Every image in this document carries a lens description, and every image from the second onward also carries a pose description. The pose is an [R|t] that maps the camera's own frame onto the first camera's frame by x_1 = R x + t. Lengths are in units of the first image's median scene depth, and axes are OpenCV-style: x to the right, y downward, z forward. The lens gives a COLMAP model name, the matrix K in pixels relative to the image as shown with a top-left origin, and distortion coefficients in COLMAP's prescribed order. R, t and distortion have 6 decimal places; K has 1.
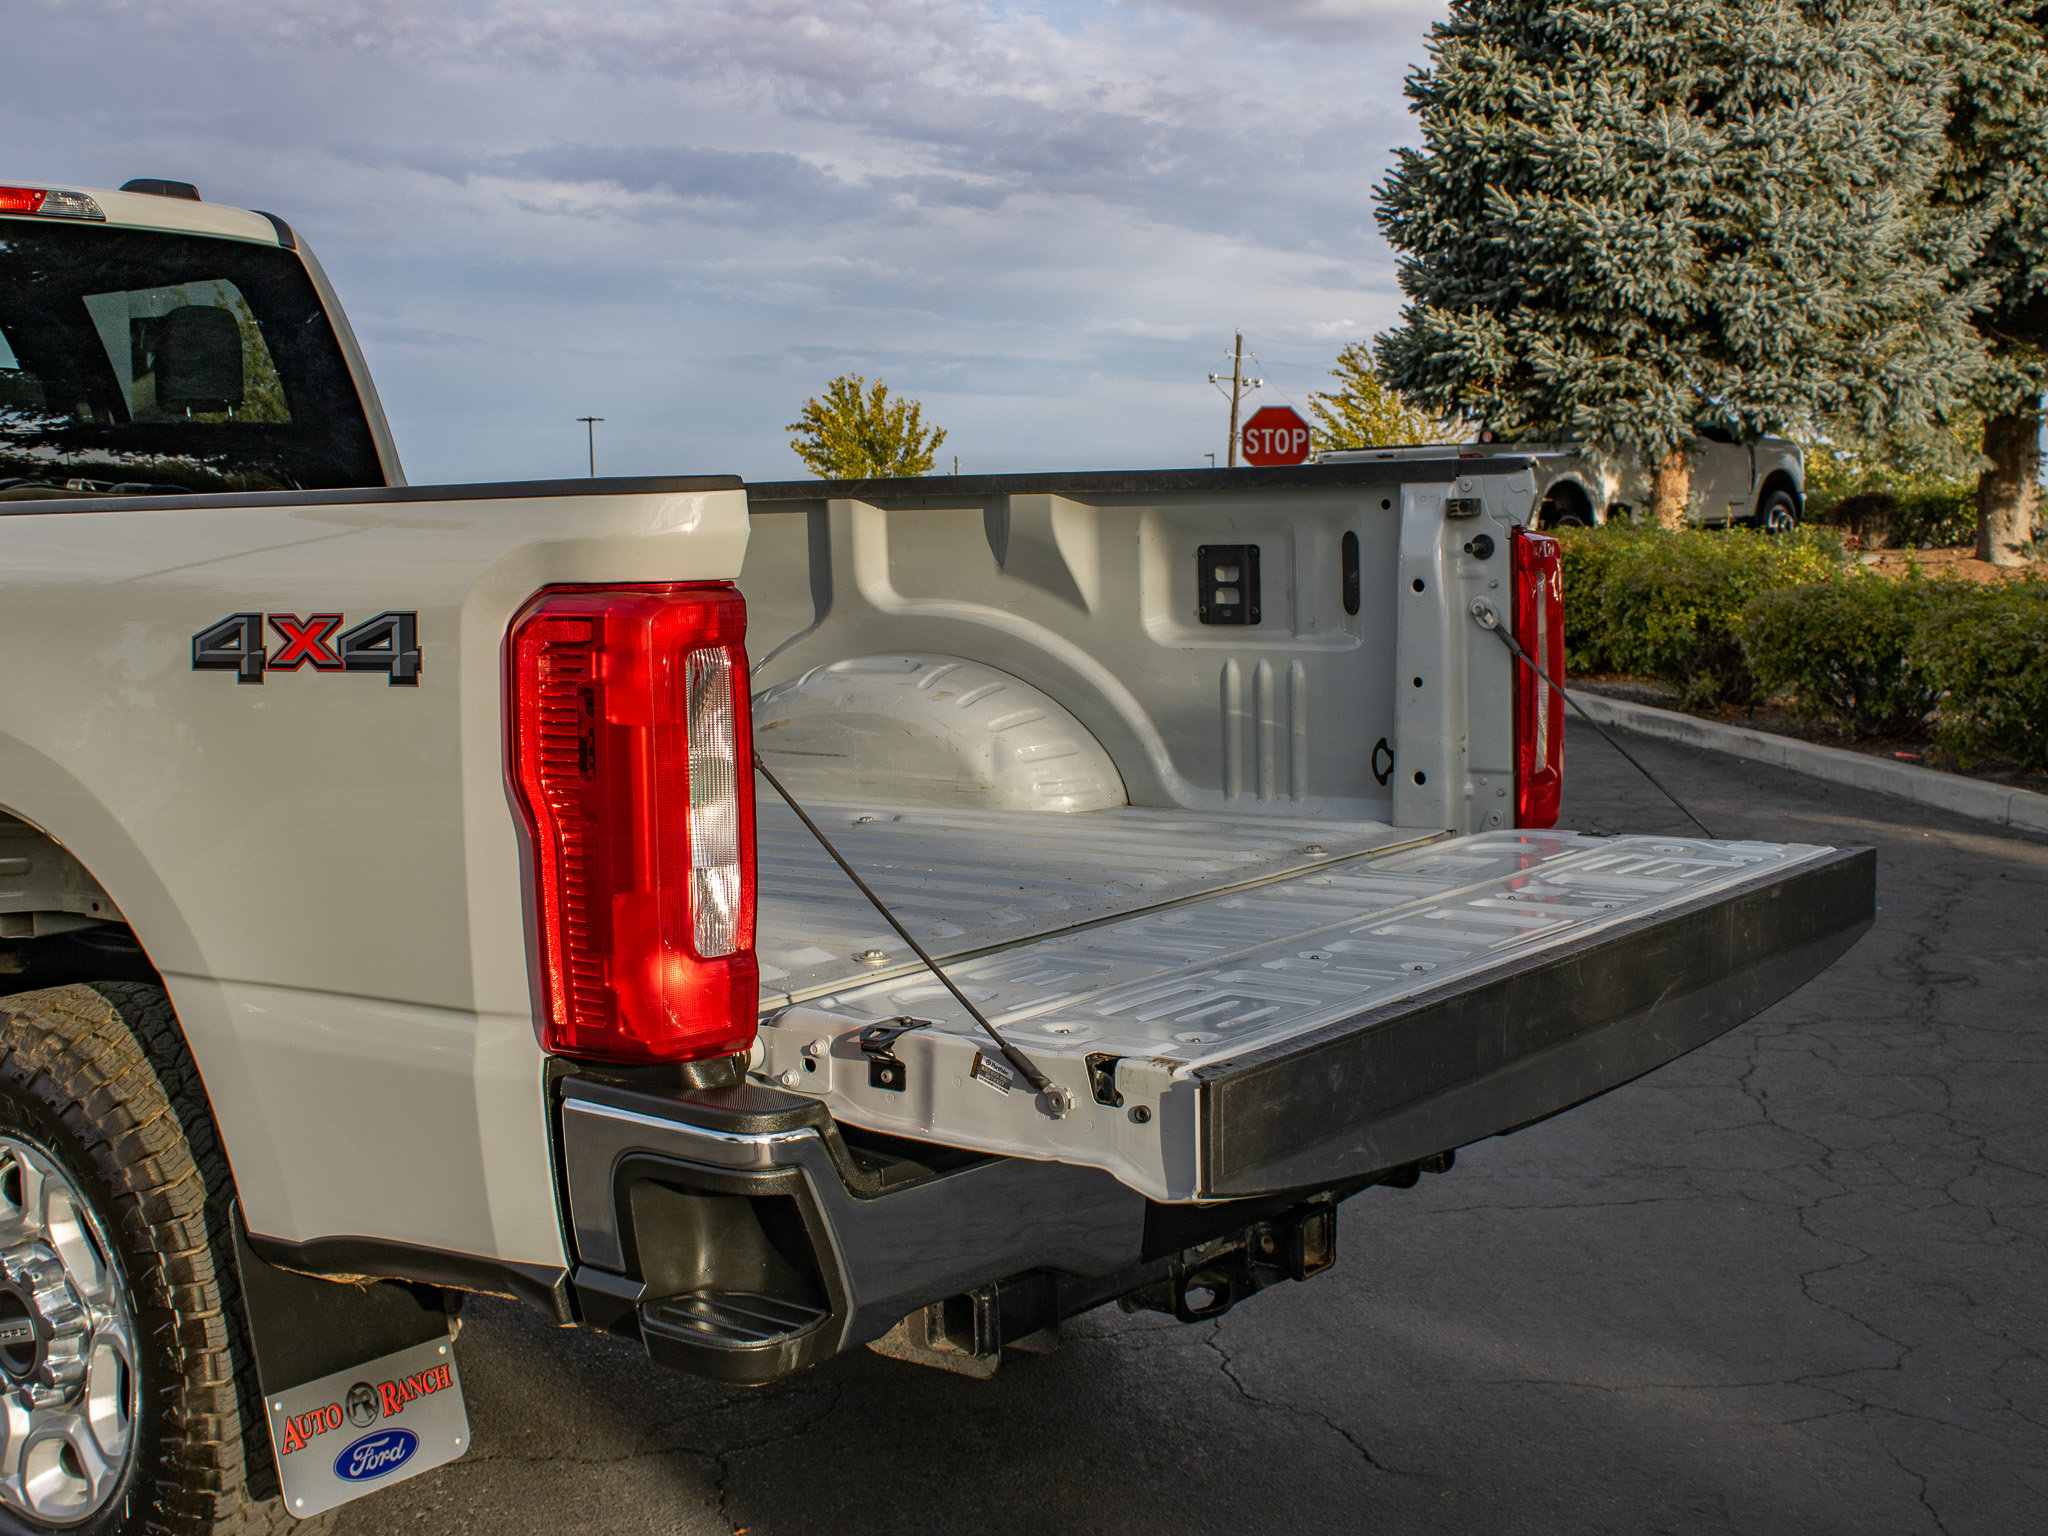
lens RADIAL K [[2531.3, 0, 1024.0], [0, 2531.3, 768.0], [0, 0, 1]] dist [-0.040034, -0.076088]
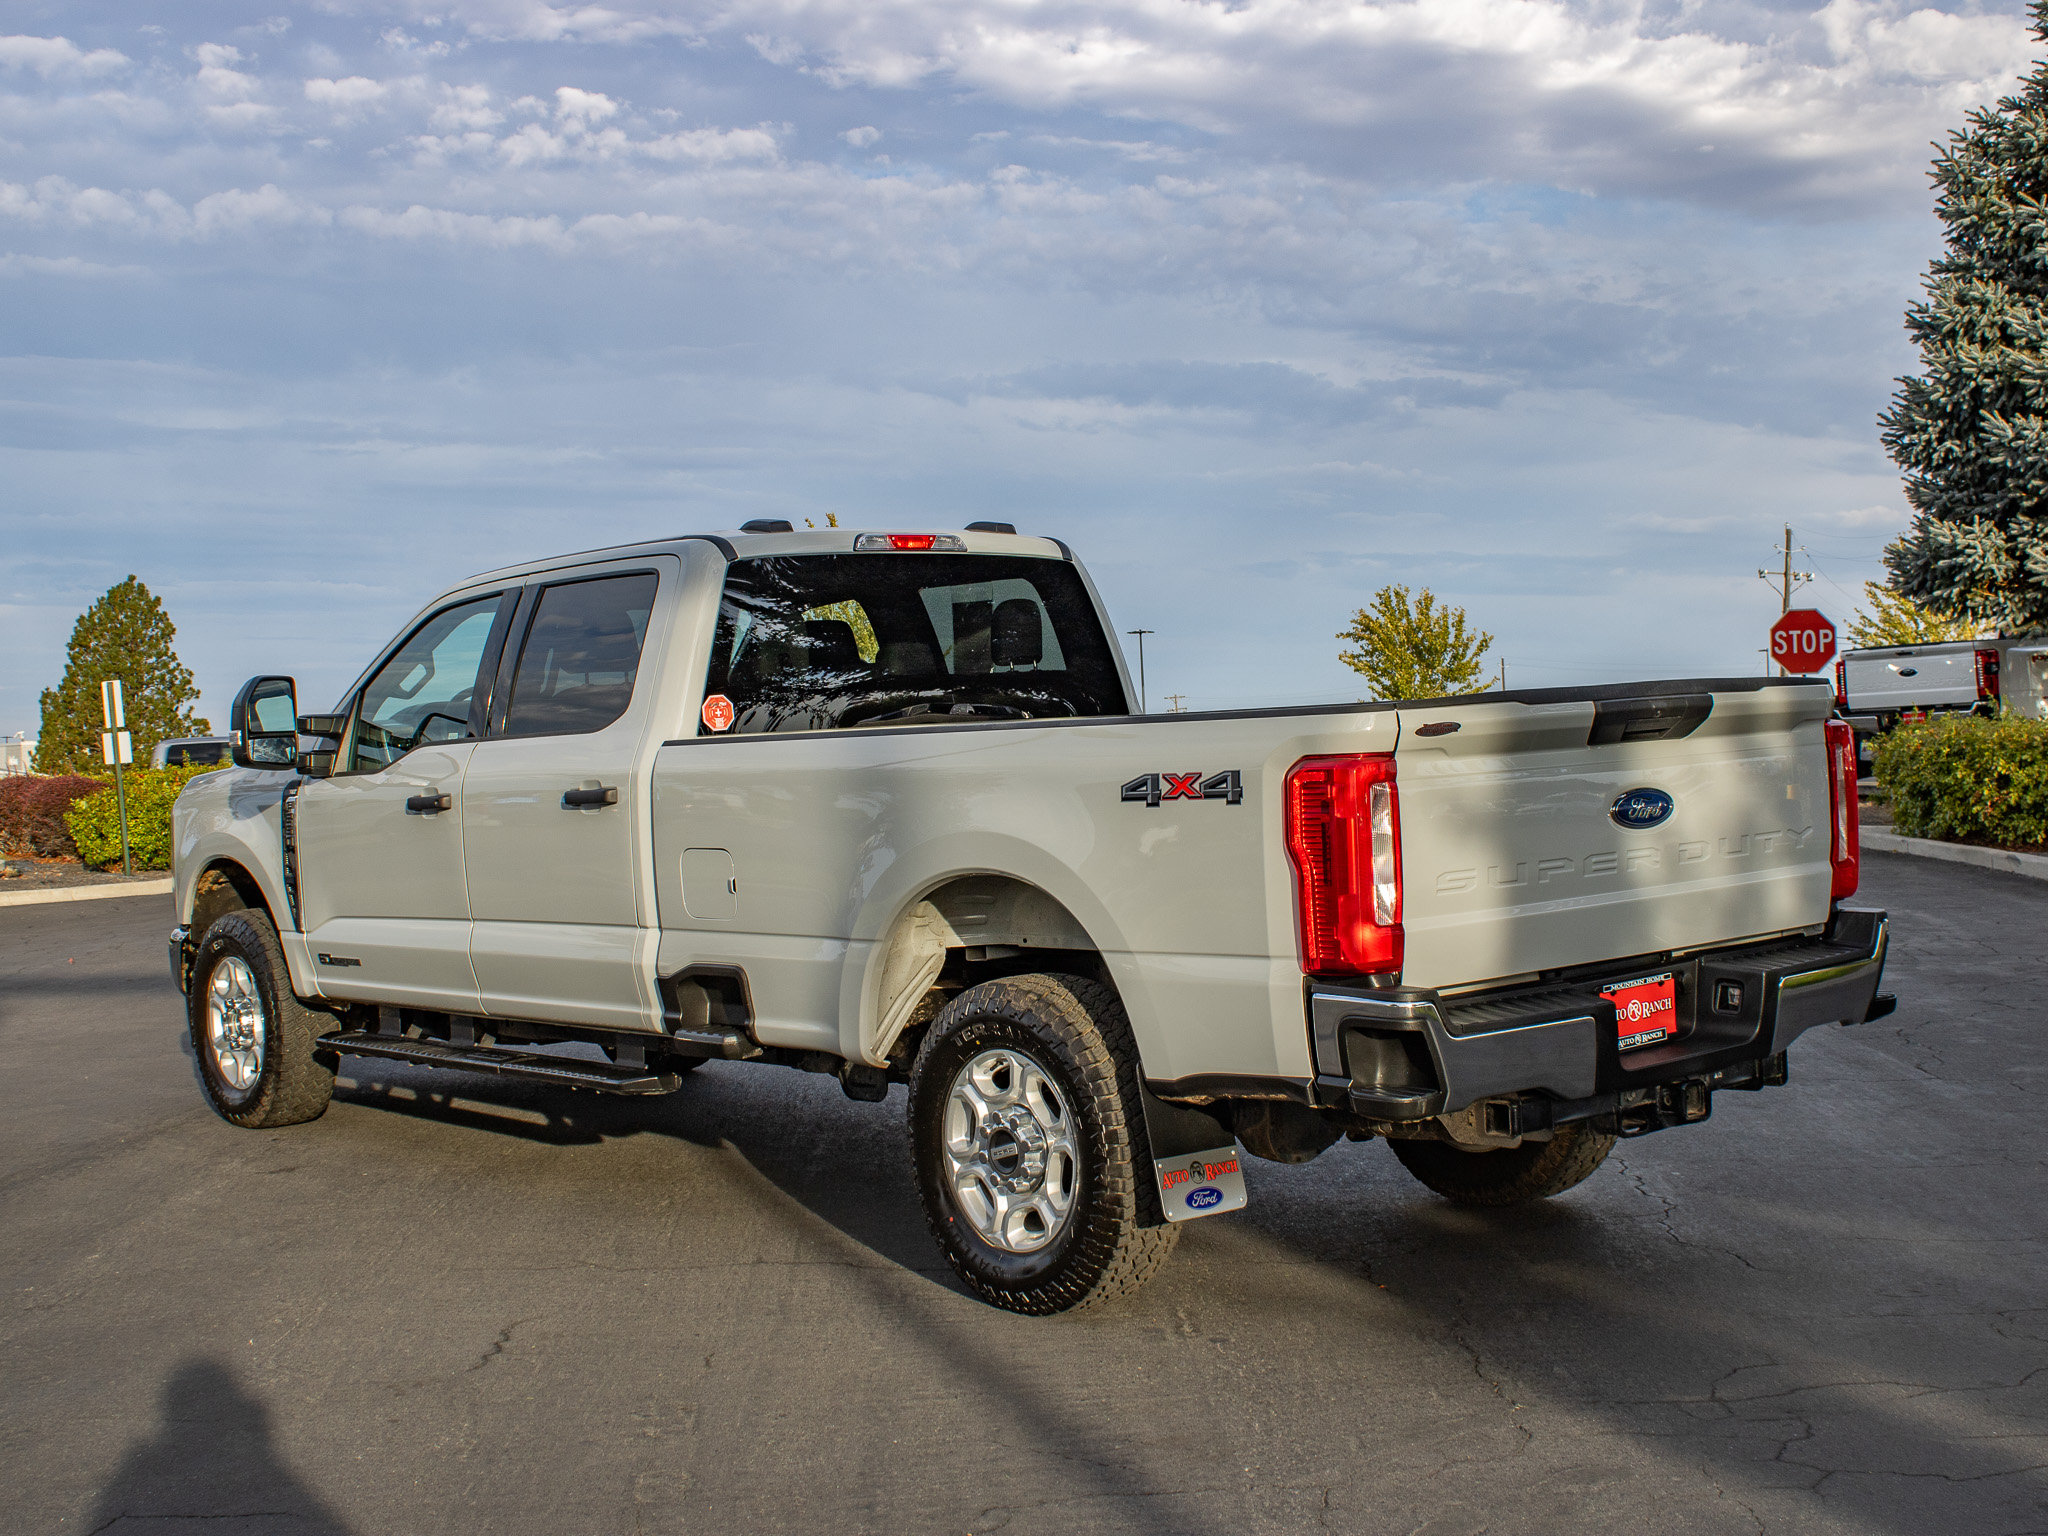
lens RADIAL K [[2531.3, 0, 1024.0], [0, 2531.3, 768.0], [0, 0, 1]] dist [-0.040034, -0.076088]
pose [[0.976856, -0.018742, -0.213077, 0.019016], [0.001386, 0.996688, -0.081312, 0.054165], [0.213895, 0.079135, 0.973646, -0.554271]]
